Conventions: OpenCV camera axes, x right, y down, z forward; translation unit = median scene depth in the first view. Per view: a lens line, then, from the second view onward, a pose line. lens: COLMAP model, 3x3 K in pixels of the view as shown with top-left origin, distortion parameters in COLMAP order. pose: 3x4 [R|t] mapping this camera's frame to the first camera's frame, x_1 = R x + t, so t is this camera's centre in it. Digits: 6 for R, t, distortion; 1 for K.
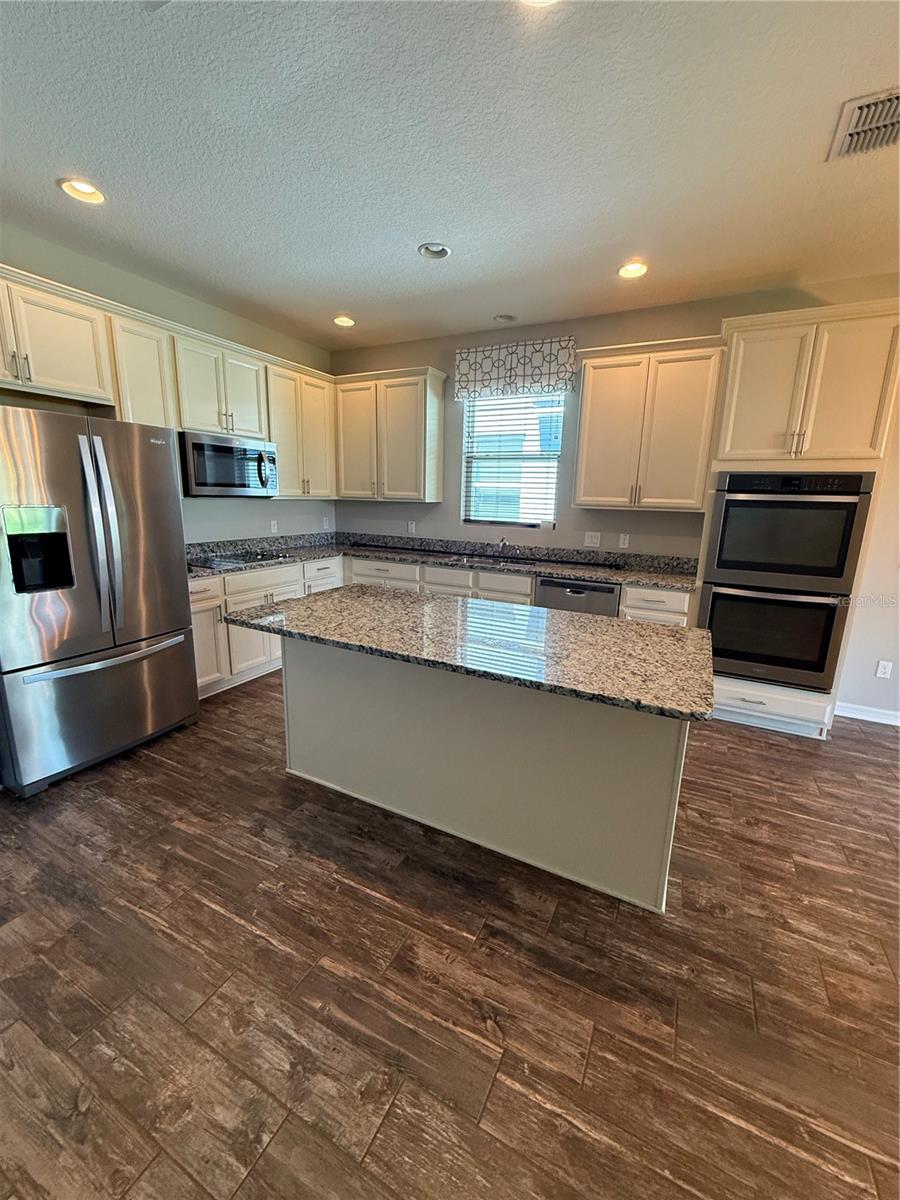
lens RADIAL K [[478.3, 0, 451.9], [0, 478.3, 598.1], [0, 0, 1]] dist [0.000563, -0.000232]
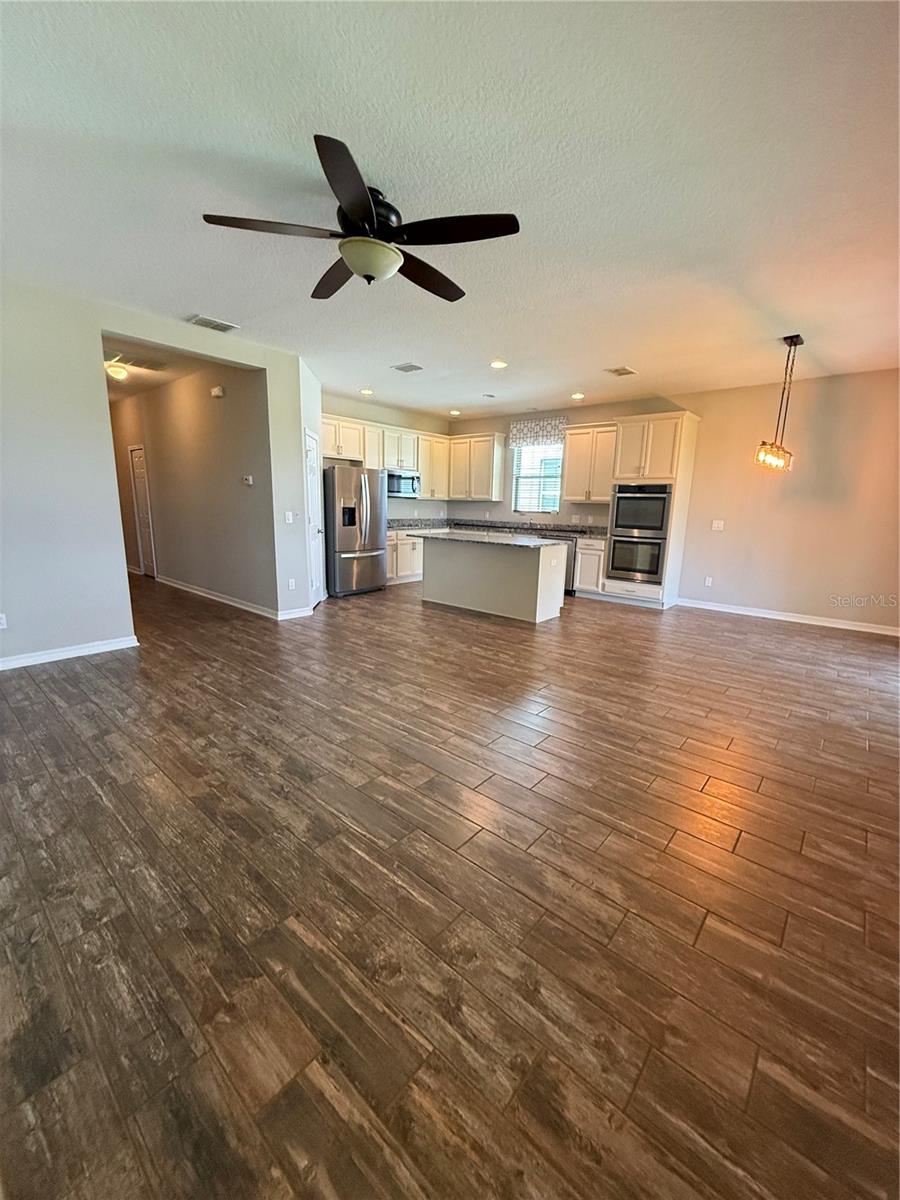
lens RADIAL K [[478.3, 0, 452.0], [0, 478.3, 599.3], [0, 0, 1]] dist [0.000563, -0.000232]
pose [[0.972017, 0.044862, -0.230586, 0.364902], [-0.049389, 0.998683, -0.013893, 0.337520], [0.229659, 0.024892, 0.972953, -1.318345]]
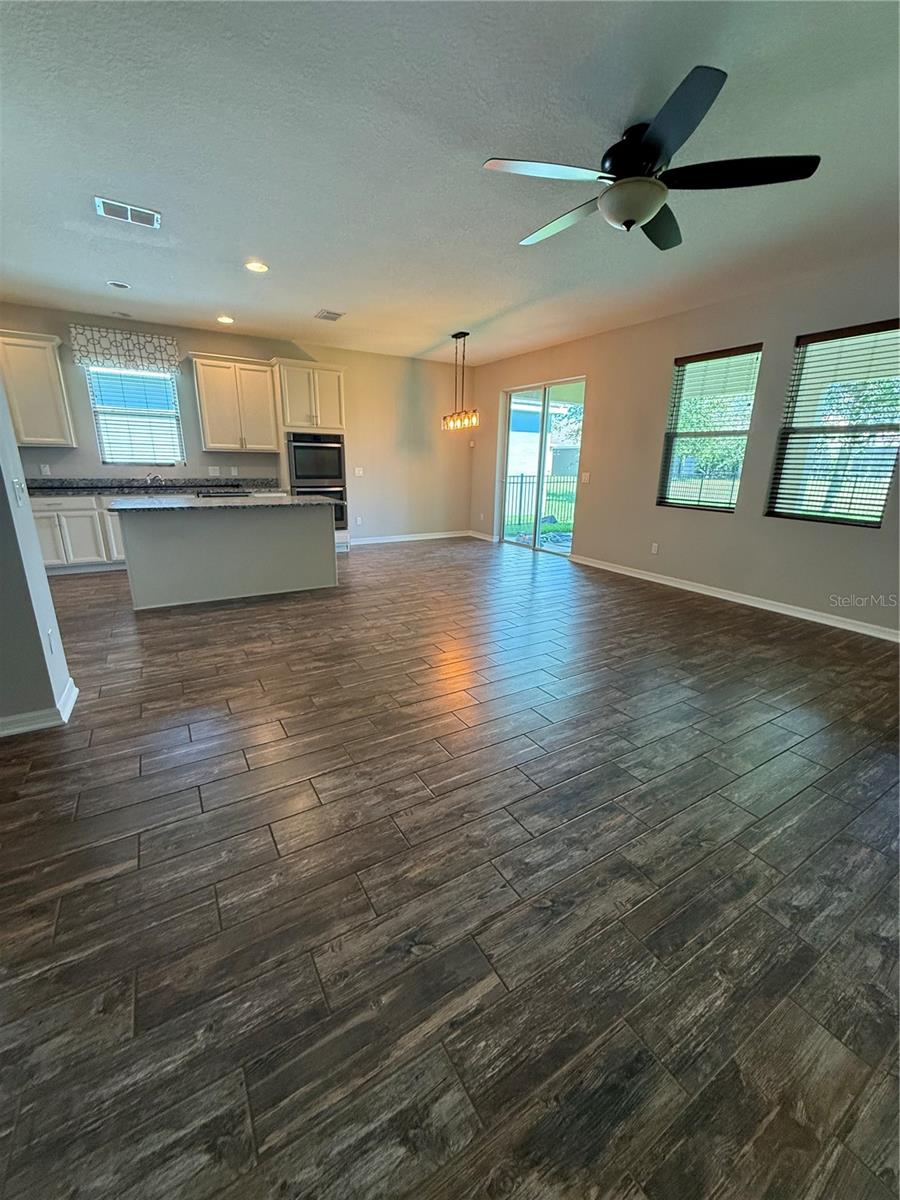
lens RADIAL K [[478.3, 0, 449.6], [0, 478.3, 597.3], [0, 0, 1]] dist [0.000563, -0.000232]
pose [[0.523218, -0.249308, 0.814916, -0.964237], [0.175311, 0.967287, 0.183364, 0.178044], [-0.833972, 0.046924, 0.549808, -0.715270]]
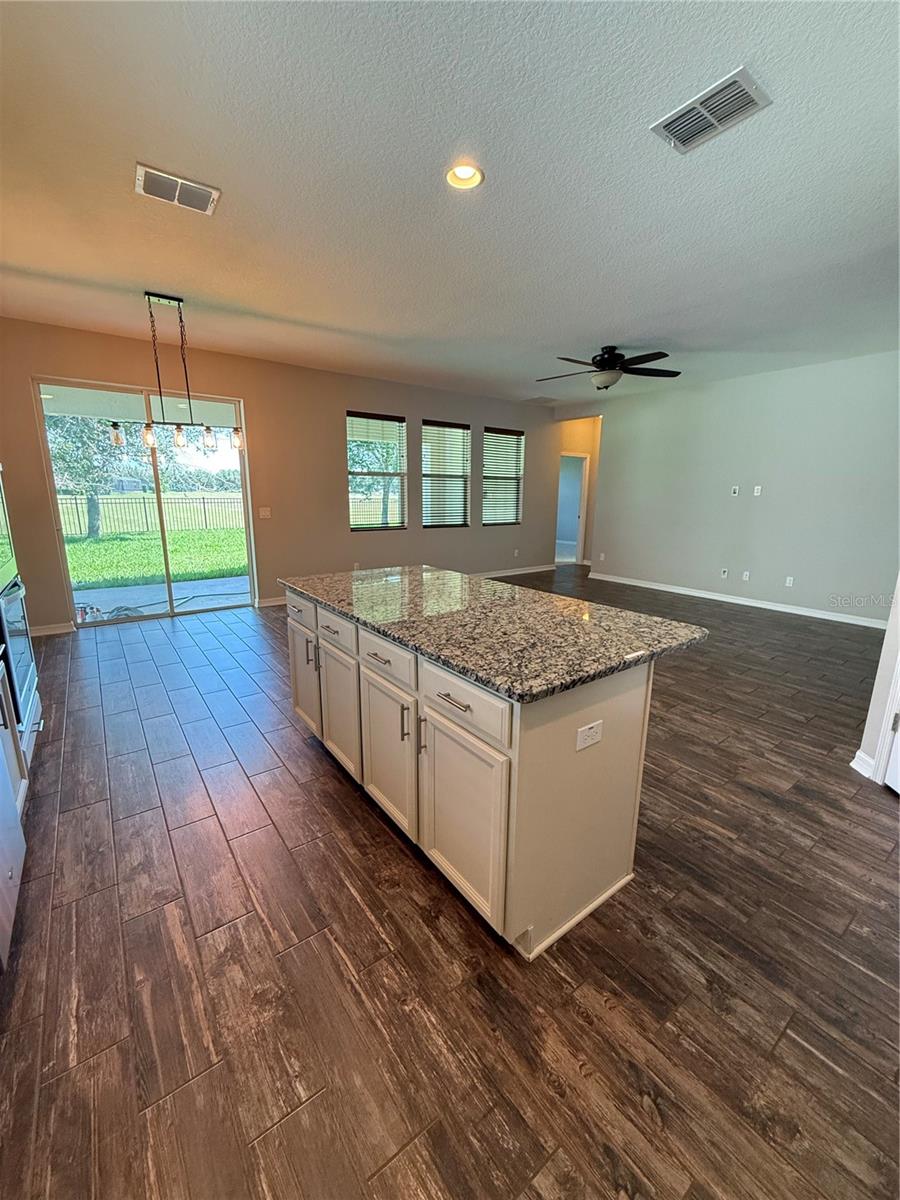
lens RADIAL K [[478.3, 0, 452.6], [0, 478.3, 599.5], [0, 0, 1]] dist [0.000563, -0.000232]
pose [[-0.897669, -0.127338, 0.421872, -0.306680], [0.063228, 0.910216, 0.409279, -0.269058], [-0.436112, 0.394071, -0.809021, 1.316887]]
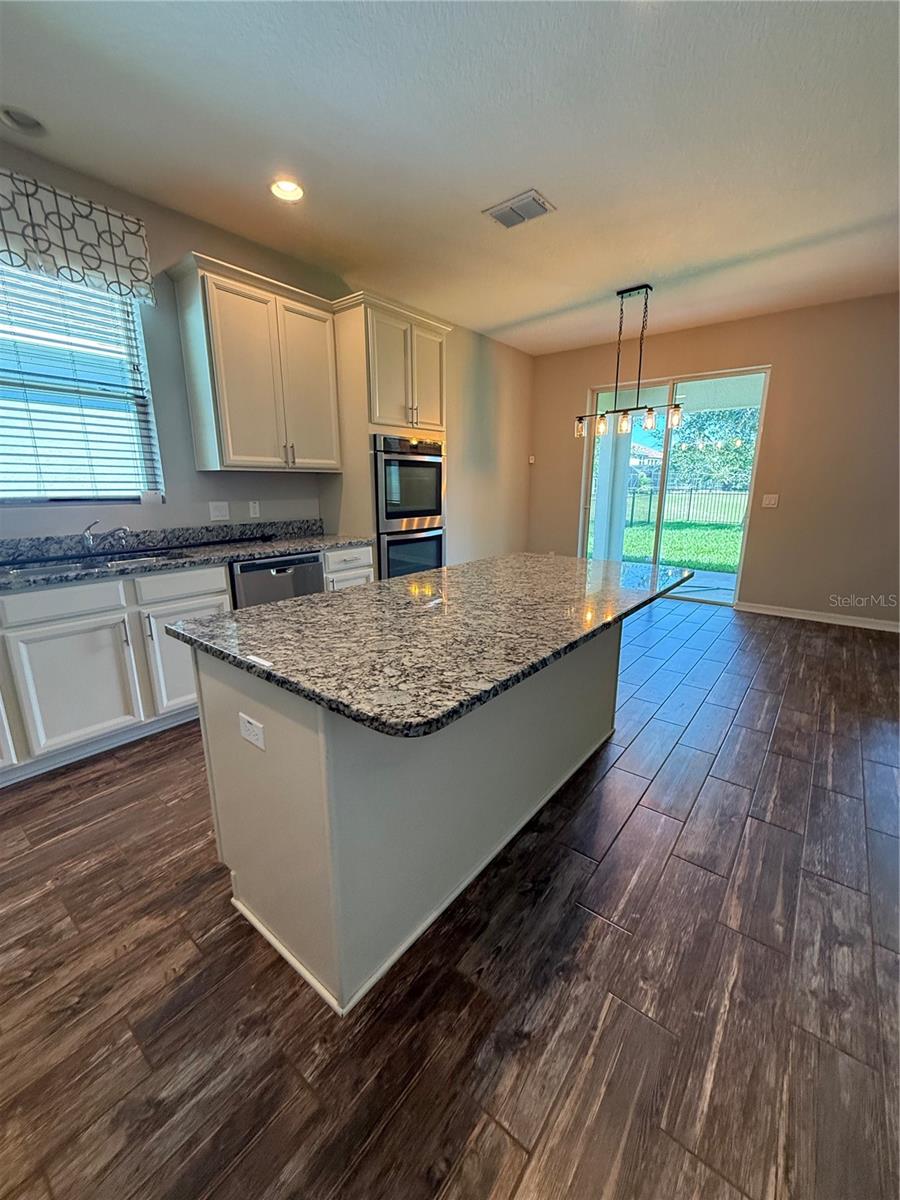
lens RADIAL K [[478.3, 0, 448.9], [0, 478.3, 598.6], [0, 0, 1]] dist [0.000563, -0.000232]
pose [[0.201265, -0.252939, 0.946316, -0.578840], [0.212642, 0.954329, 0.209855, -0.094578], [-0.956178, 0.158990, 0.245858, 0.622287]]
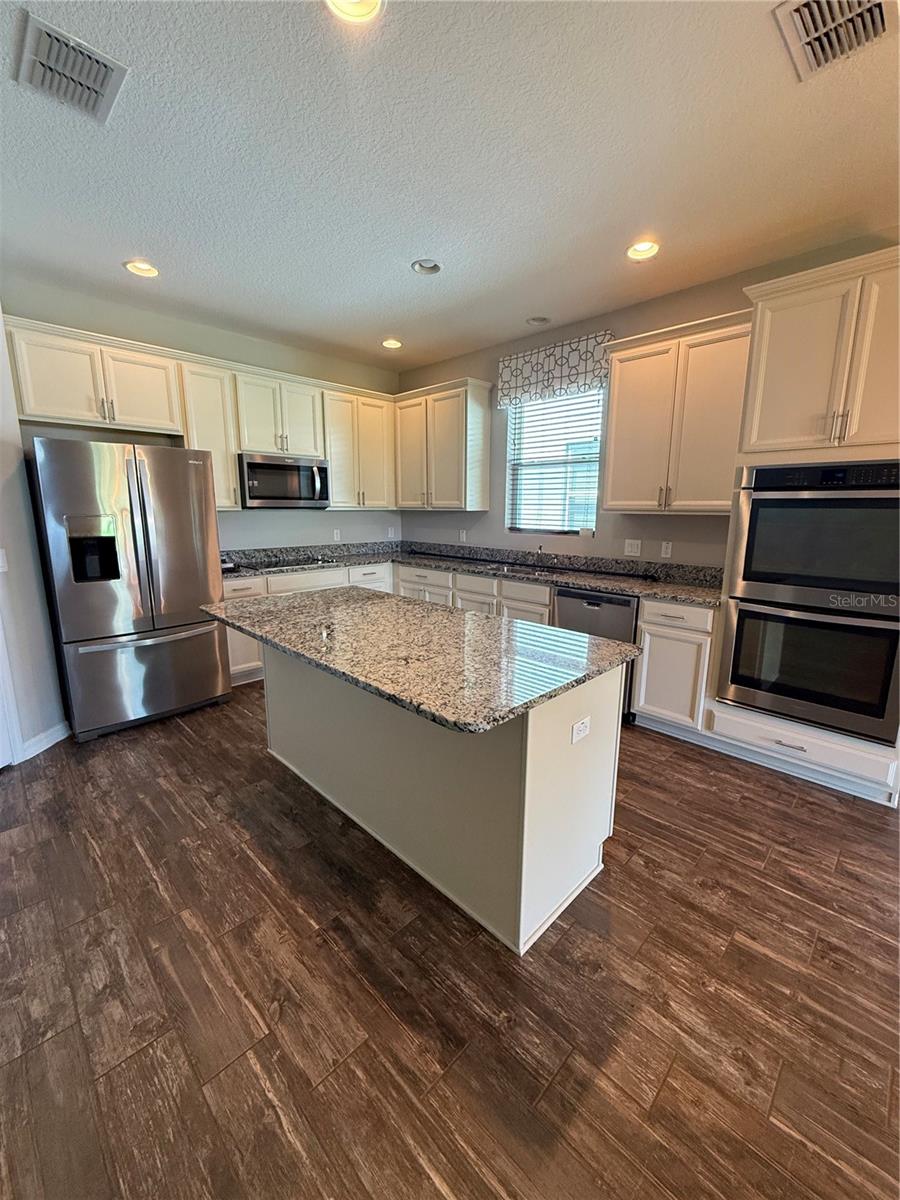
lens RADIAL K [[478.3, 0, 451.6], [0, 478.3, 598.0], [0, 0, 1]] dist [0.000563, -0.000232]
pose [[0.953330, 0.037436, -0.299600, 0.329562], [-0.045756, 0.998736, -0.020802, 0.009079], [0.298443, 0.033539, 0.953838, 0.047987]]
